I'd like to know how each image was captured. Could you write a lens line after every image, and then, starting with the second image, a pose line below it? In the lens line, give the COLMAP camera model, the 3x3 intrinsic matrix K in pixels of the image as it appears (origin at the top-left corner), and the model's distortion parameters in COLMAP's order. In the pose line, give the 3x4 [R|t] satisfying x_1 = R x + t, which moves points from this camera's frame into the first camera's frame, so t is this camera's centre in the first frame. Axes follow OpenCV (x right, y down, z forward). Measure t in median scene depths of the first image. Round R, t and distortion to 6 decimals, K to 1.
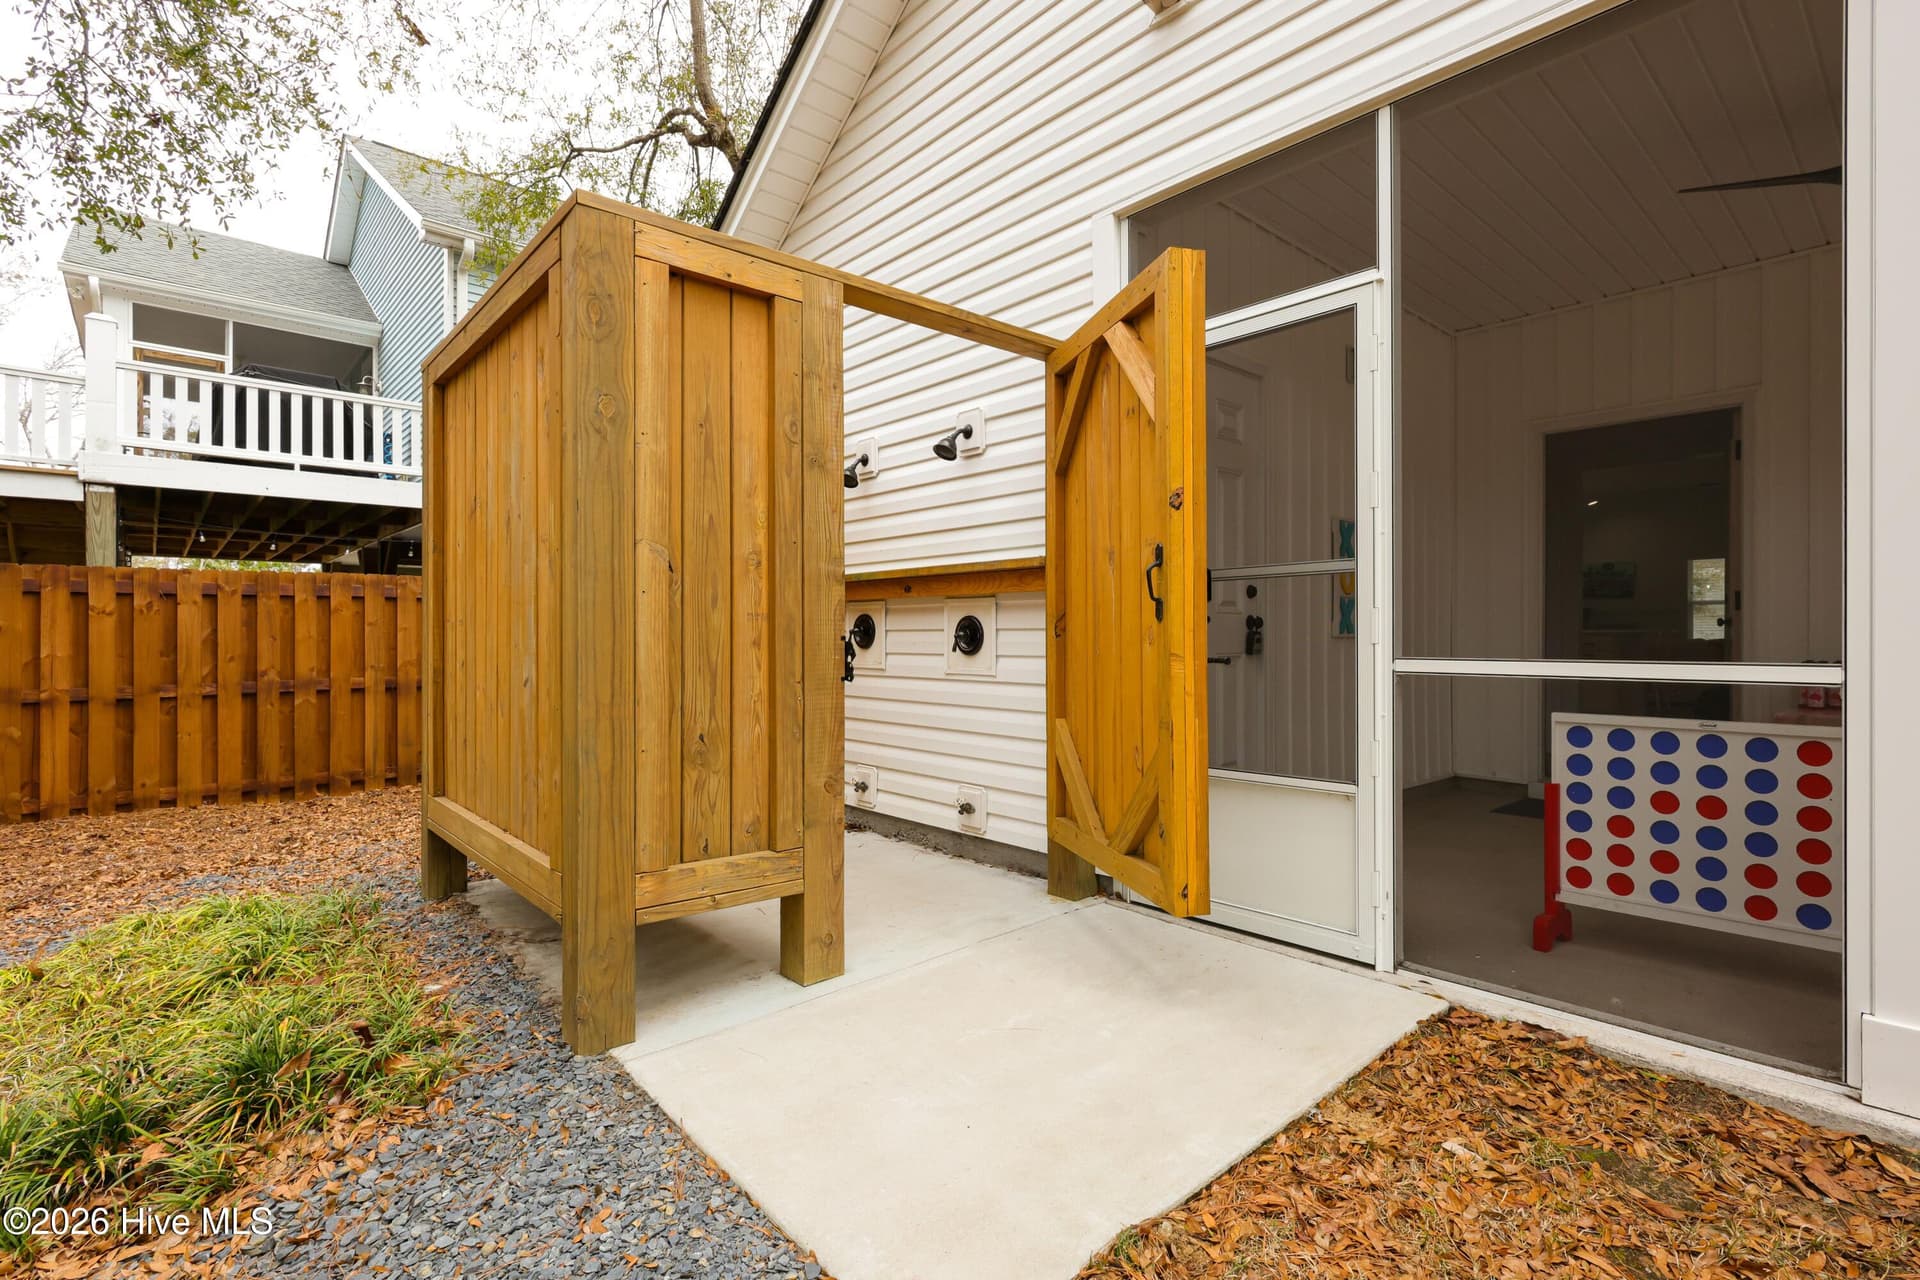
lens RADIAL K [[902.7, 0, 964.8], [0, 902.7, 641.1], [0, 0, 1]] dist [0.002713, 0.000259]
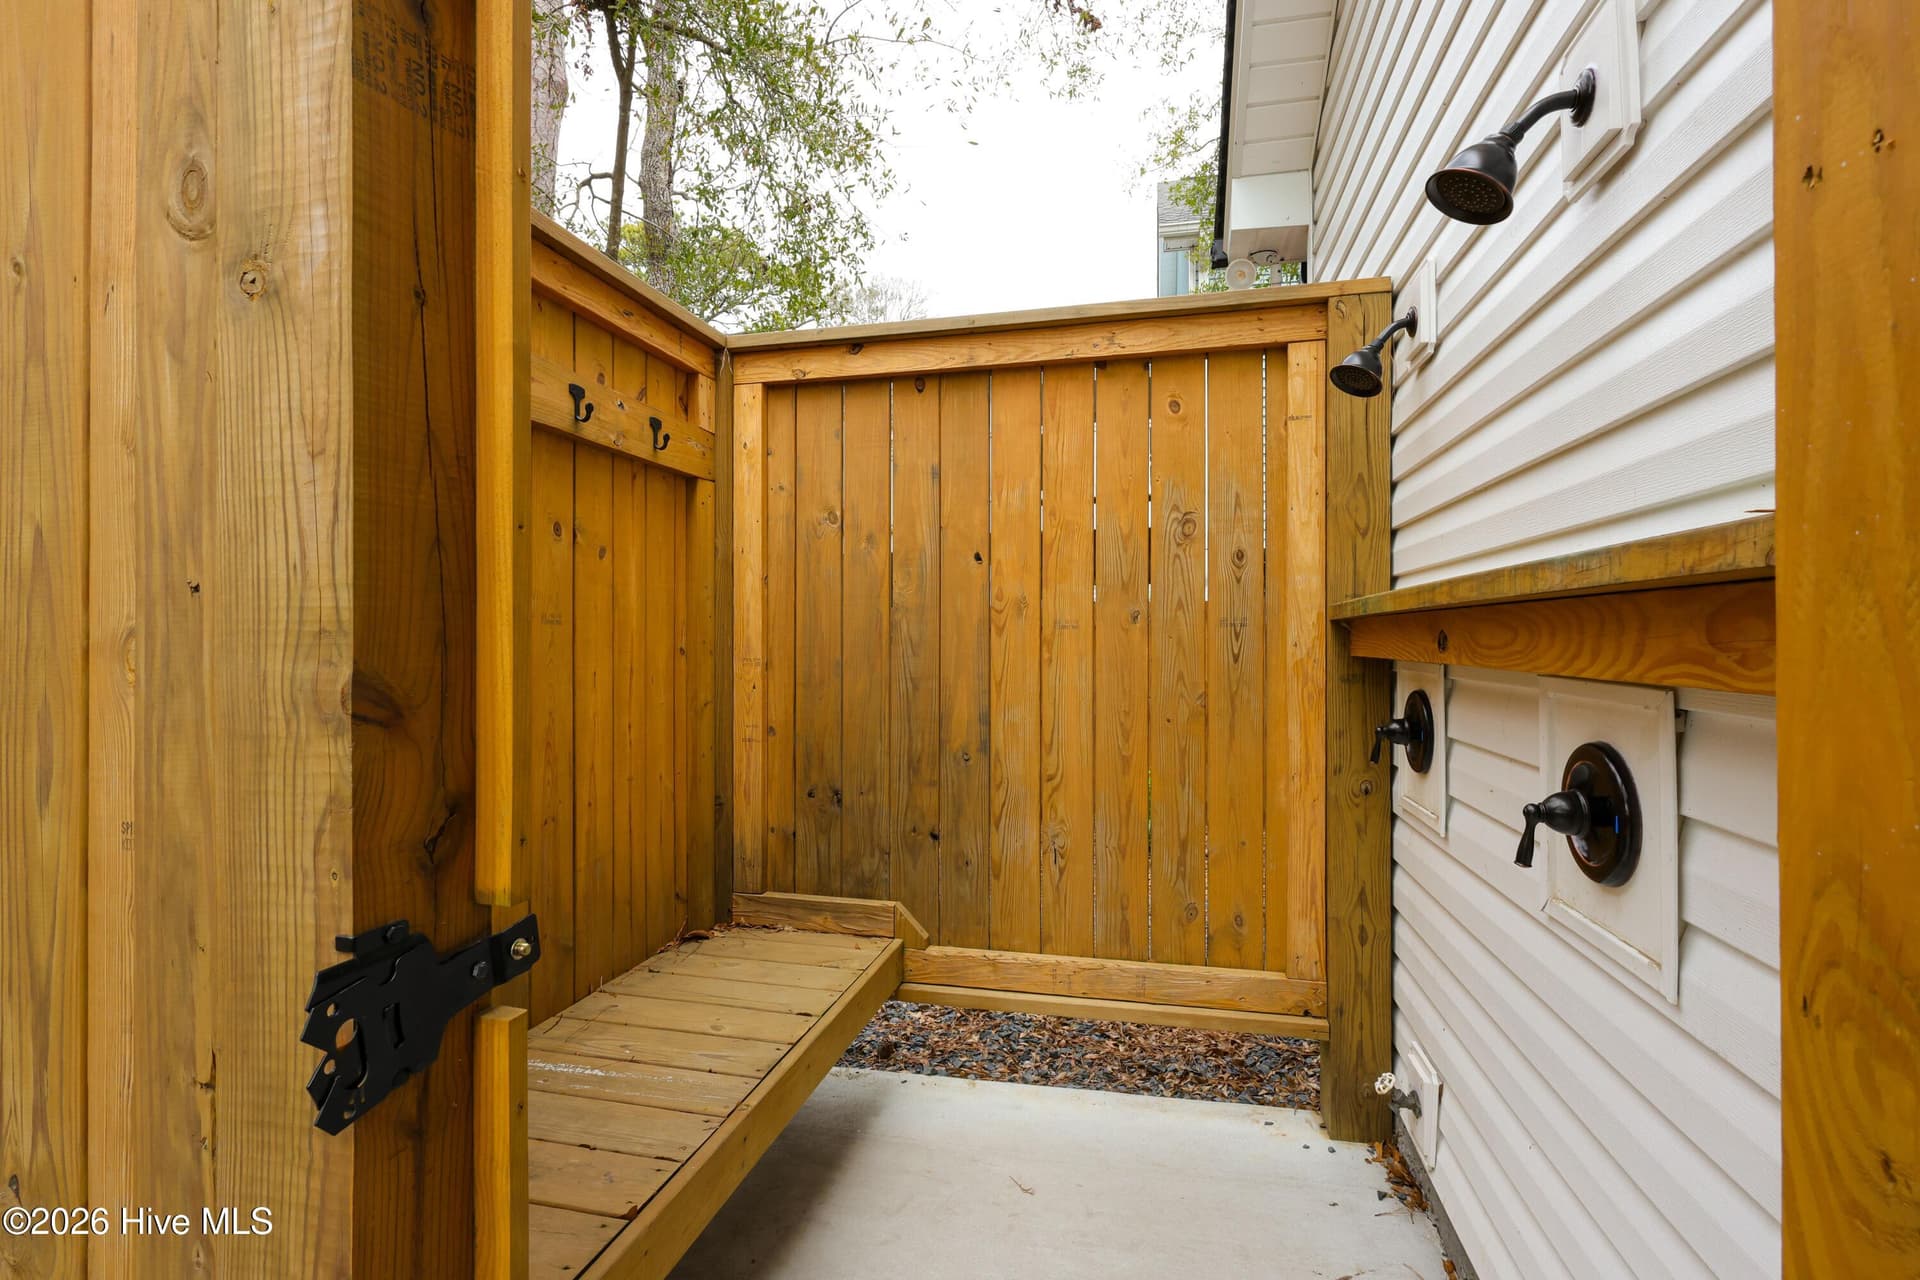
lens RADIAL K [[890.1, 0, 974.2], [0, 890.1, 641.4], [0, 0, 1]] dist [0.000002, 0.000417]
pose [[0.584066, -0.000467, -0.811706, 0.152802], [0.000207, 1.000000, -0.000426, -0.078162], [0.811706, 0.000081, 0.584066, 0.877349]]
